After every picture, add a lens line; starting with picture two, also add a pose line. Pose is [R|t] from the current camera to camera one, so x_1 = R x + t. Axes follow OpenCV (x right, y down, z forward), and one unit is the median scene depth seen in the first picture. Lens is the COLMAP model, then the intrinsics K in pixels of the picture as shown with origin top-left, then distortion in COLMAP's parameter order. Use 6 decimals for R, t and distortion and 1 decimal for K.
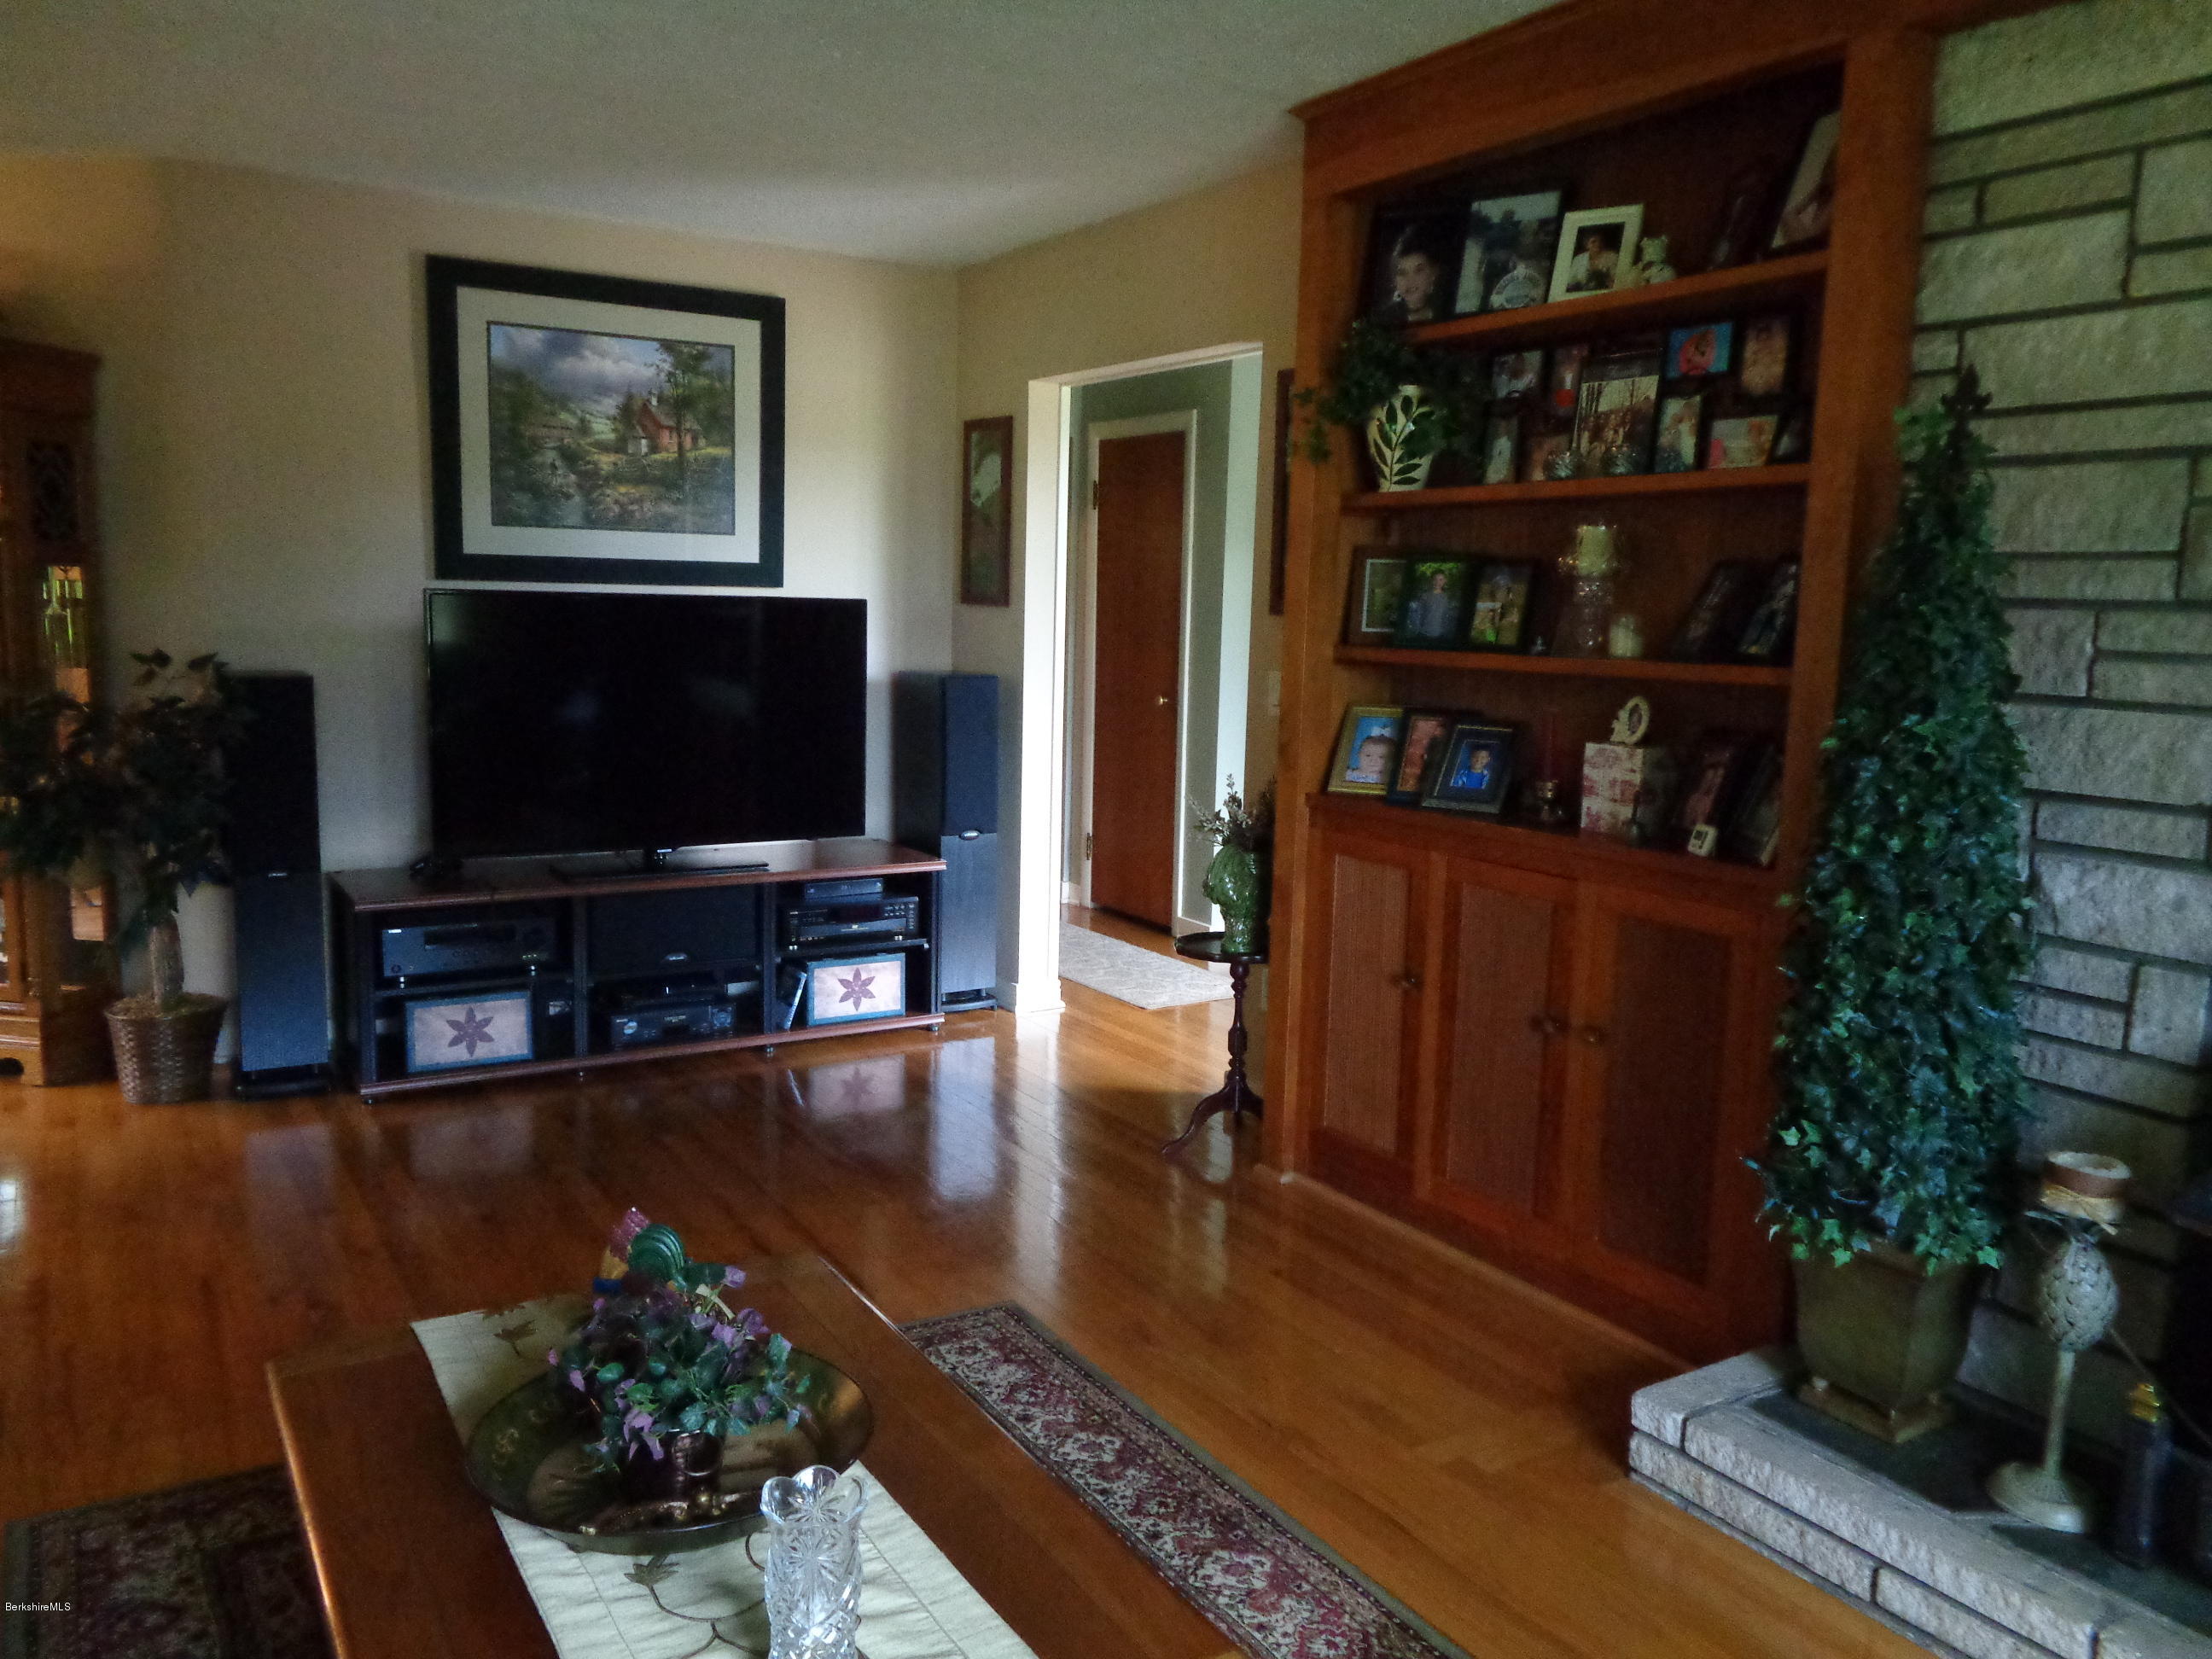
lens RADIAL K [[1667.6, 0, 1122.2], [0, 1667.6, 831.0], [0, 0, 1]] dist [0.005753, 0.001875]
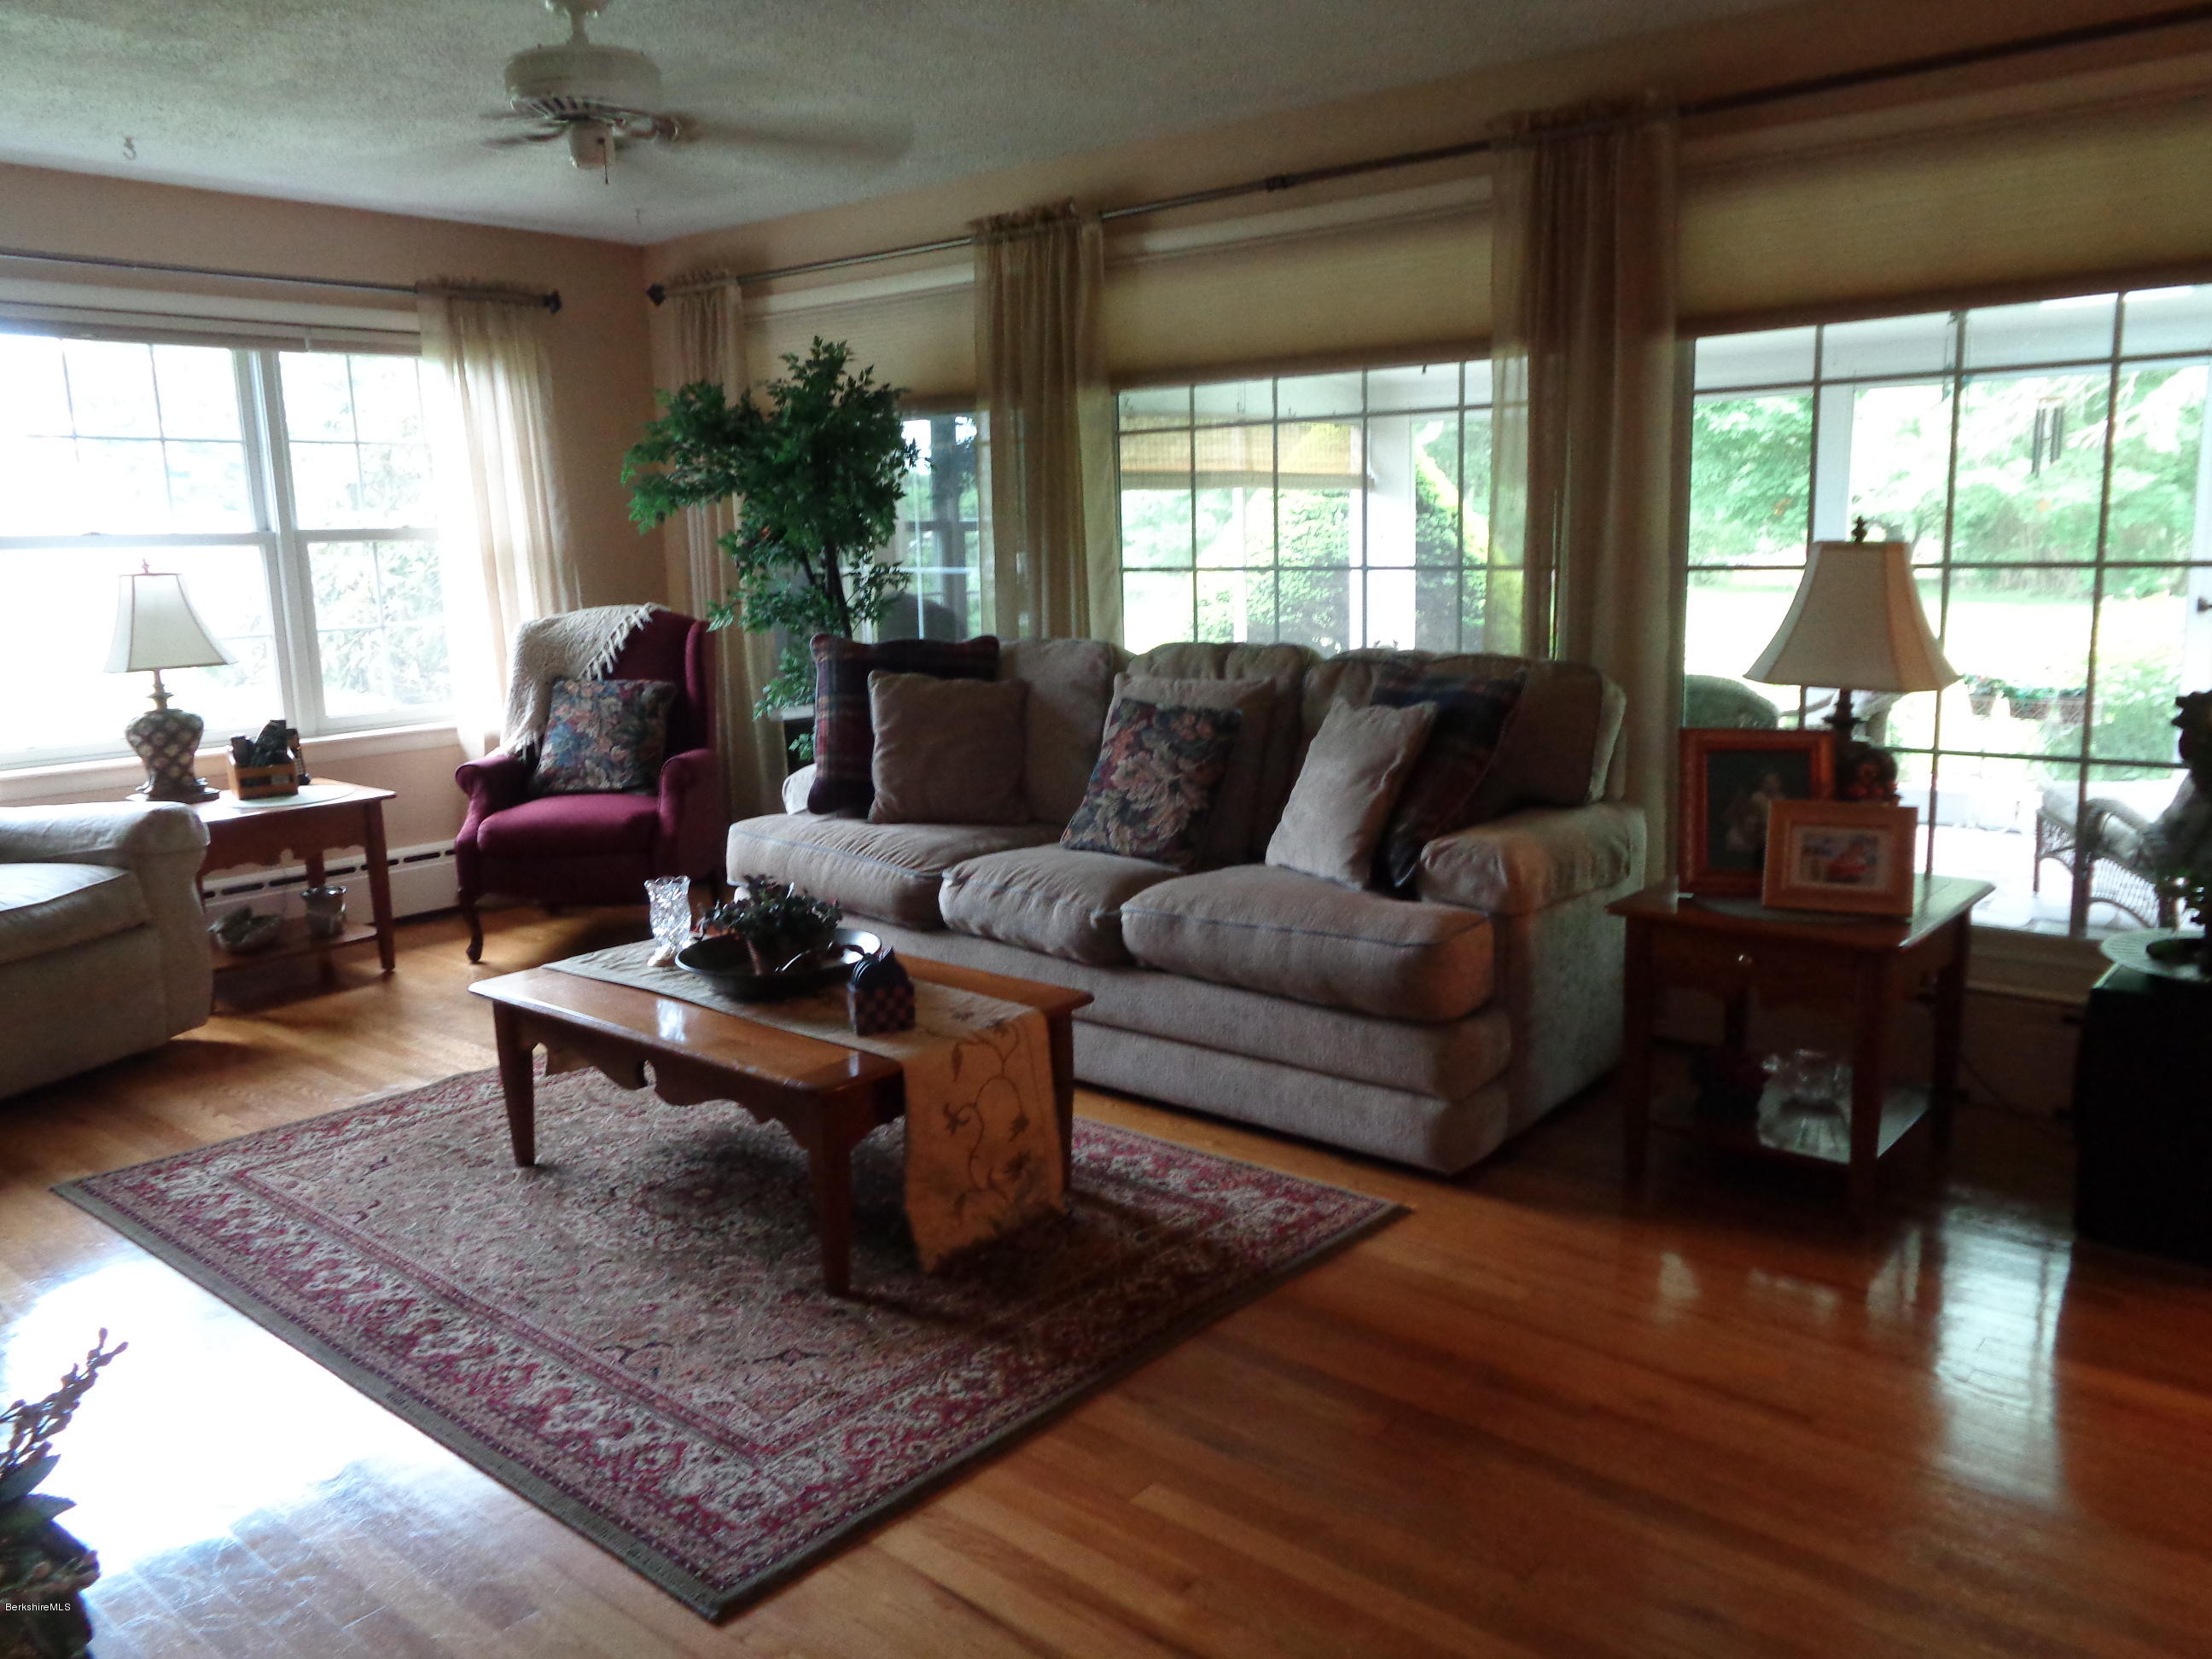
lens RADIAL K [[1667.6, 0, 1124.0], [0, 1667.6, 828.9], [0, 0, 1]] dist [0.005753, 0.001875]
pose [[-0.952073, 0.048615, -0.301981, -0.025172], [-0.047081, 0.952230, 0.301730, -0.142930], [0.302224, 0.301487, -0.904304, 1.053220]]
